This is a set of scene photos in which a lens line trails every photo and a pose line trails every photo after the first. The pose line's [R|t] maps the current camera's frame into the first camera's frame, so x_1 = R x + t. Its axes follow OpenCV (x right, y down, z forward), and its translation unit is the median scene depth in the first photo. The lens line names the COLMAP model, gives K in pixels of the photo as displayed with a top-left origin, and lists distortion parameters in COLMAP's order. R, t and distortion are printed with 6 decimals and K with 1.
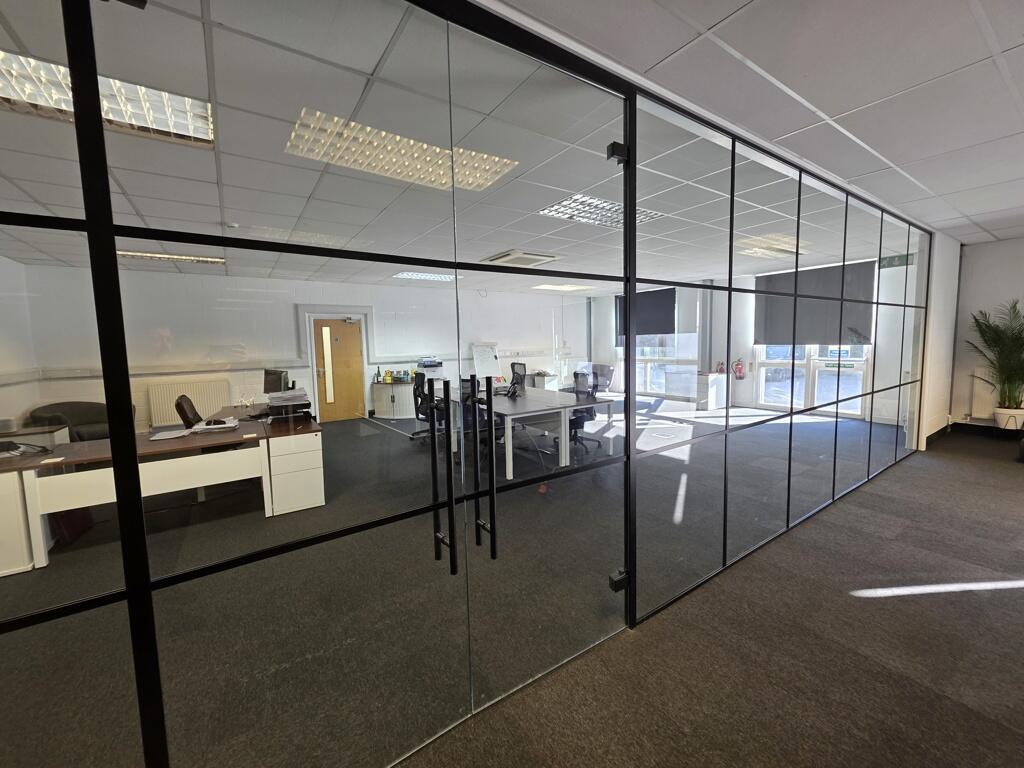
lens RADIAL K [[406.8, 0, 511.2], [0, 406.8, 378.8], [0, 0, 1]] dist [0.000586, -0.000125]
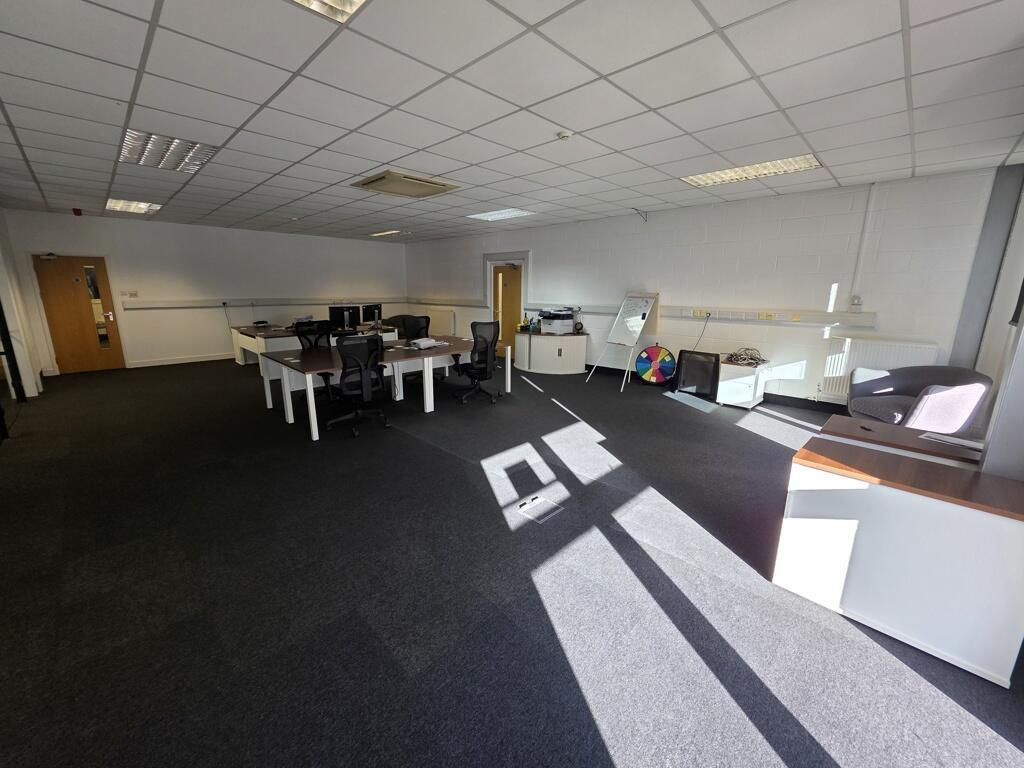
lens RADIAL K [[406.8, 0, 508.4], [0, 406.8, 382.1], [0, 0, 1]] dist [0.000586, -0.000125]
pose [[0.188299, 0.237147, -0.953050, 0.675392], [-0.108279, 0.969506, 0.219848, -0.086493], [0.976125, 0.061798, 0.208235, 0.812599]]
